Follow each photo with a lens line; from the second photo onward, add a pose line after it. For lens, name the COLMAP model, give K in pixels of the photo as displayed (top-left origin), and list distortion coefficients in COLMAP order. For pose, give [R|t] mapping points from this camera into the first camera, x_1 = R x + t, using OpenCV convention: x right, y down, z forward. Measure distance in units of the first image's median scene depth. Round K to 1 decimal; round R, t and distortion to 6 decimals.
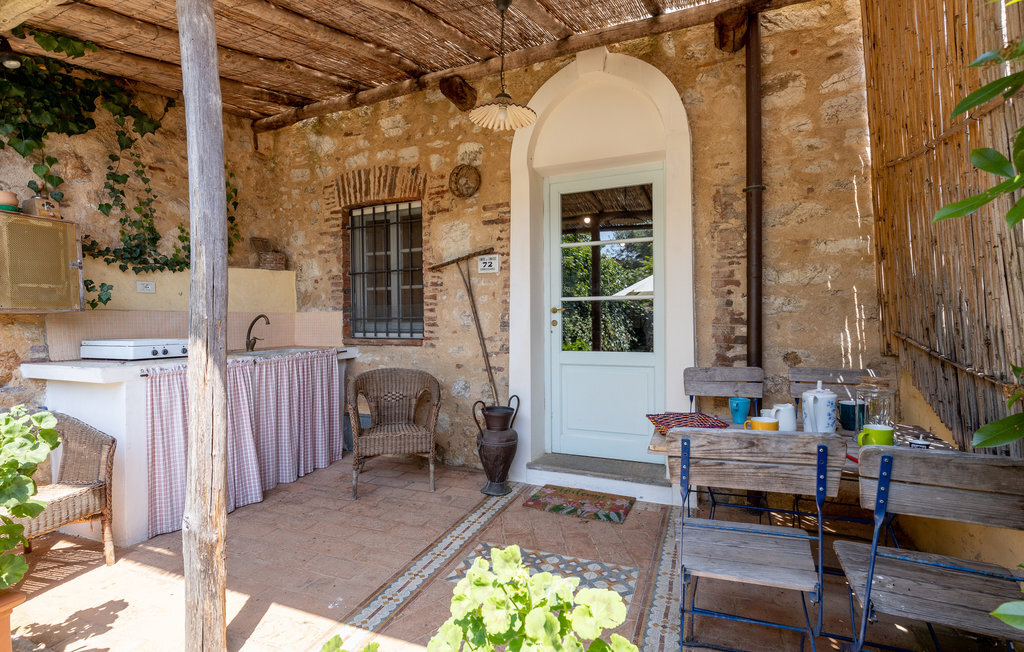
lens RADIAL K [[503.5, 0, 511.6], [0, 503.5, 325.9], [0, 0, 1]] dist [-0.001569, -0.000584]
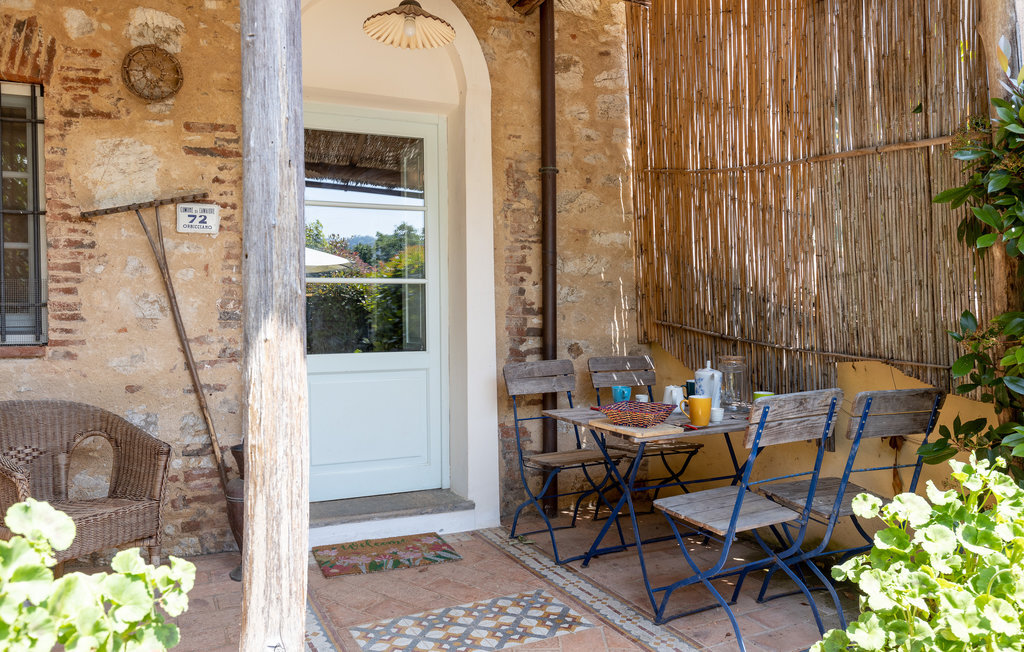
lens RADIAL K [[738.6, 0, 511.6], [0, 738.6, 325.1], [0, 0, 1]] dist [0.008088, -0.006266]
pose [[0.661371, -0.008413, 0.750012, -0.575189], [0.011240, 0.999936, 0.001305, 0.013009], [-0.749975, 0.007567, 0.661423, 0.137387]]
